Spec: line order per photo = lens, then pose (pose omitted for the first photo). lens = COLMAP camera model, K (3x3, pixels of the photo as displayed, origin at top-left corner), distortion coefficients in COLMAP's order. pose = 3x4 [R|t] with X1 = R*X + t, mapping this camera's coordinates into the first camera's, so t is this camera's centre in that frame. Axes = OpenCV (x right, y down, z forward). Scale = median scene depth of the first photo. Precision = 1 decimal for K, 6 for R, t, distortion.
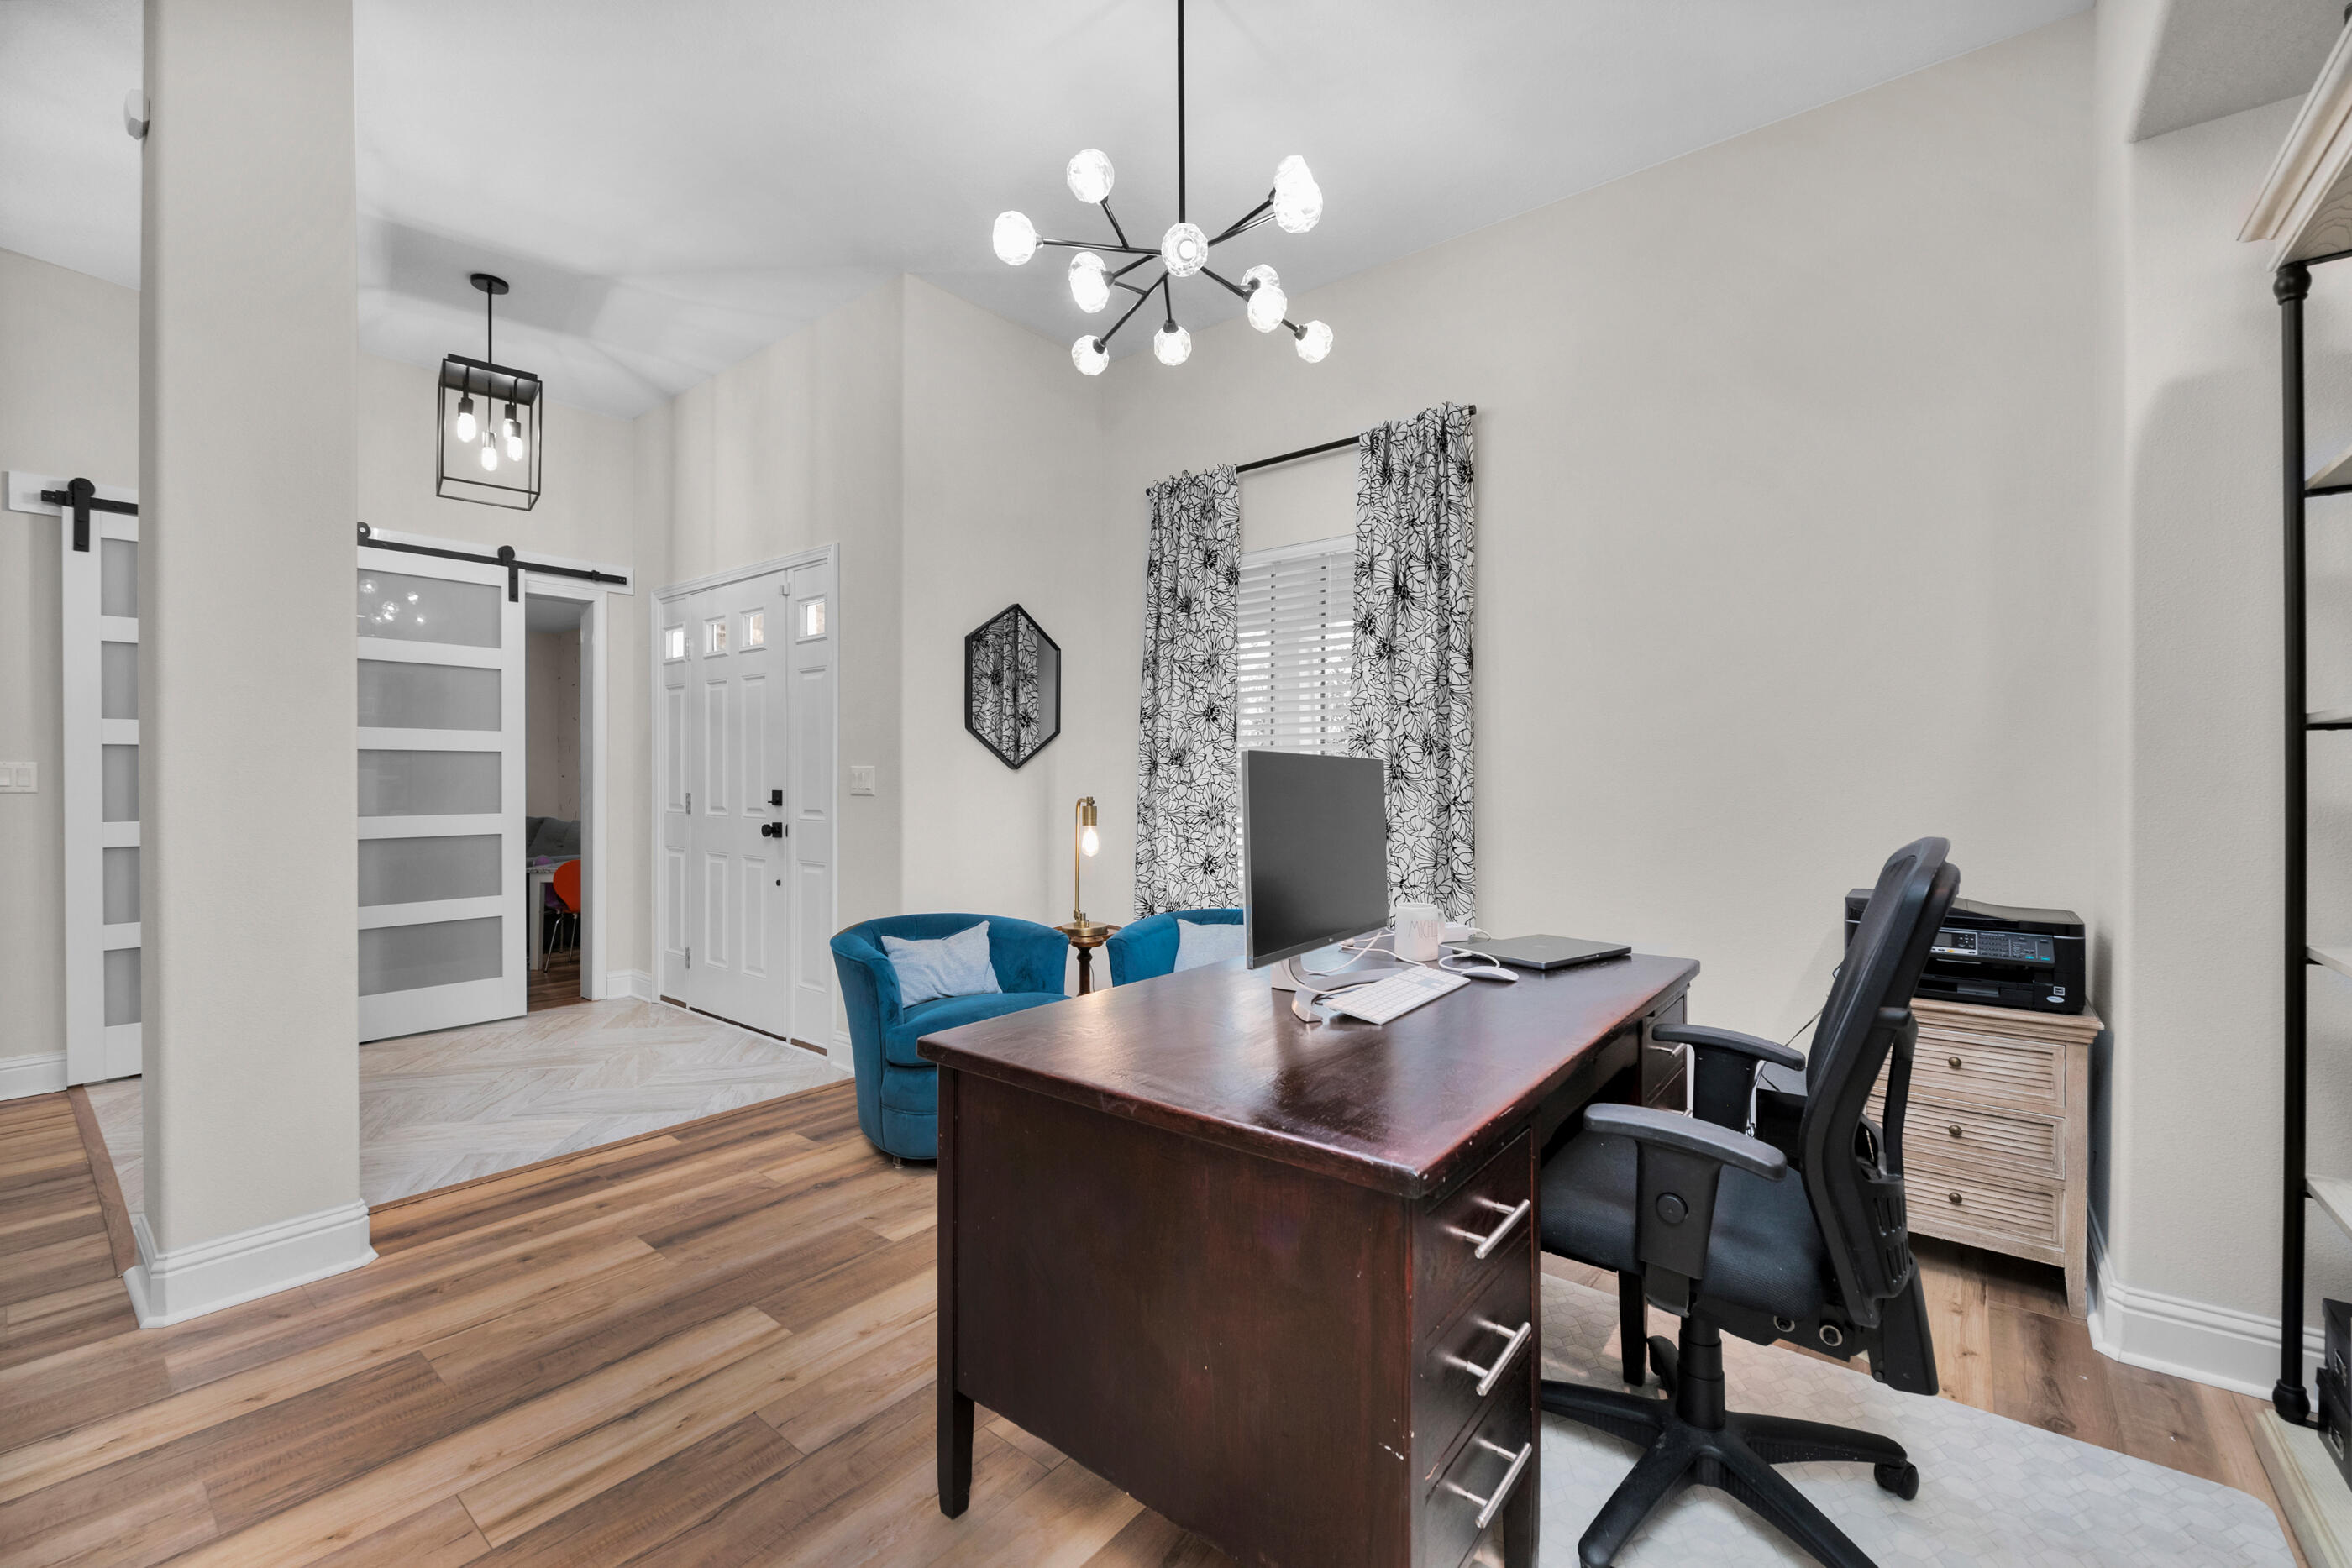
lens RADIAL K [[961.5, 0, 1190.5], [0, 961.5, 783.3], [0, 0, 1]] dist [0.003246, -0.003868]
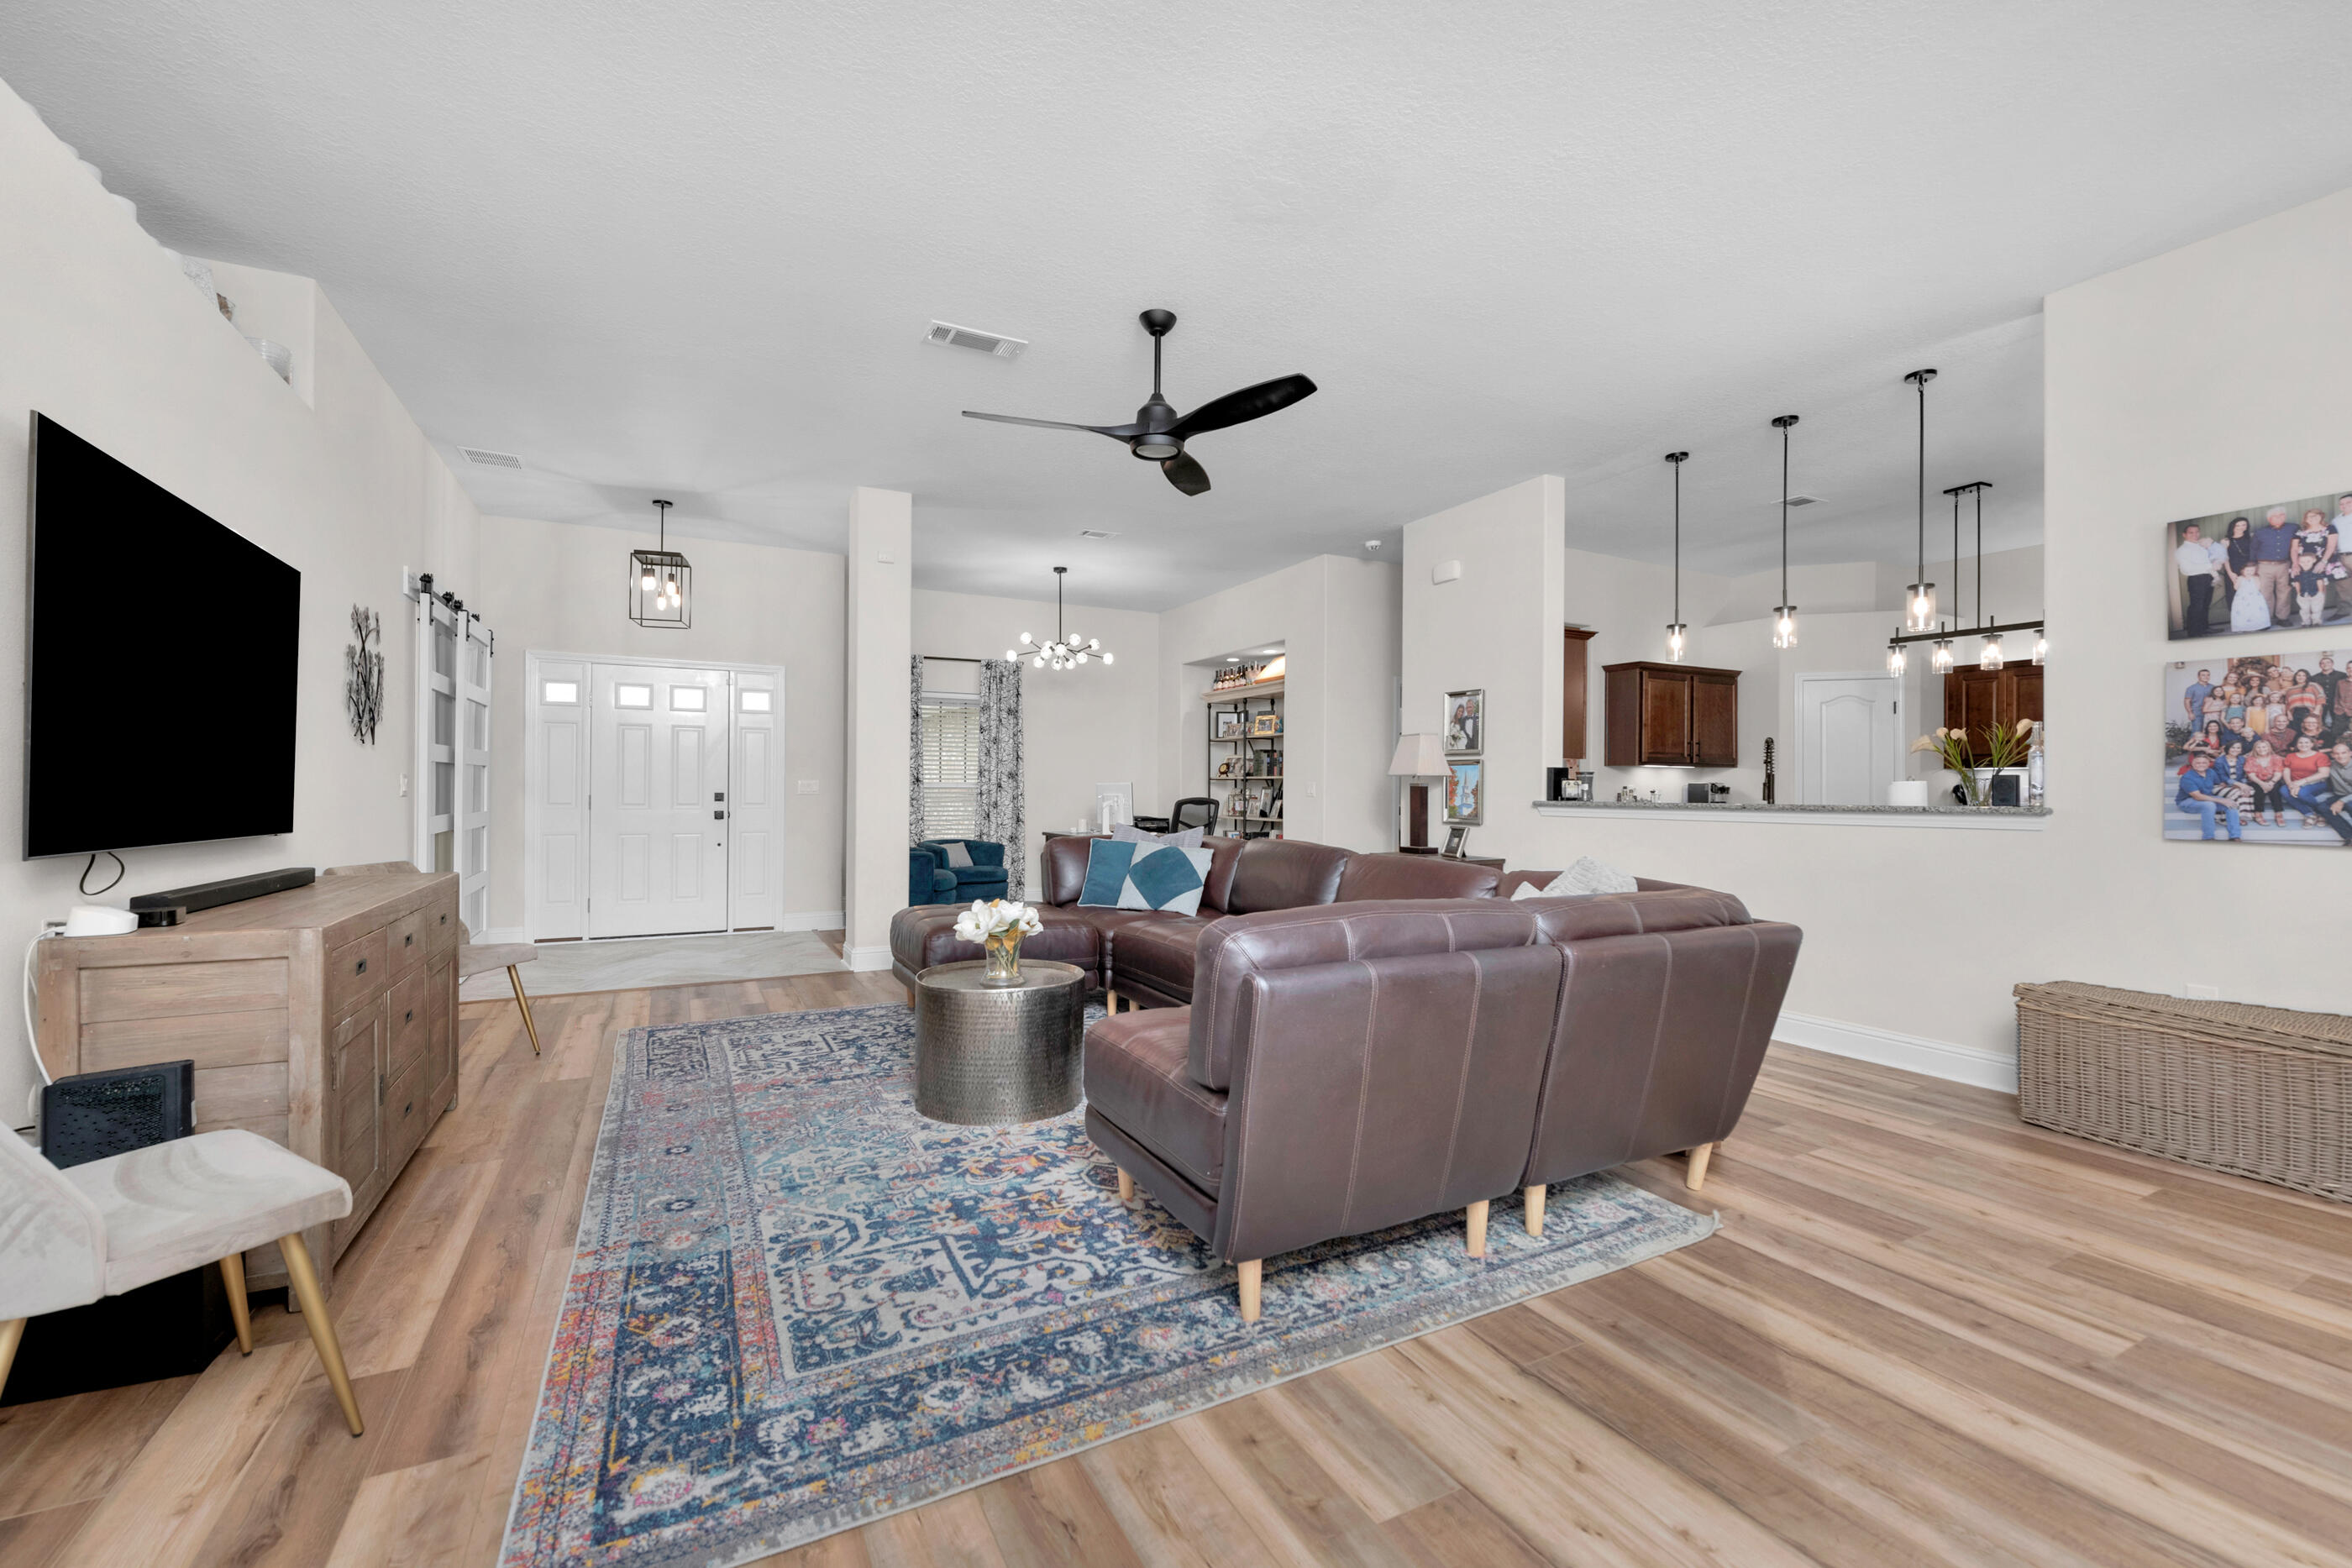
lens RADIAL K [[956.4, 0, 1182.7], [0, 956.4, 781.7], [0, 0, 1]] dist [-0.000920, -0.000337]
pose [[0.411231, 0.008361, 0.911493, -1.928586], [0.001129, 0.999952, -0.009682, 0.006080], [-0.911530, 0.005011, 0.411202, -0.587354]]
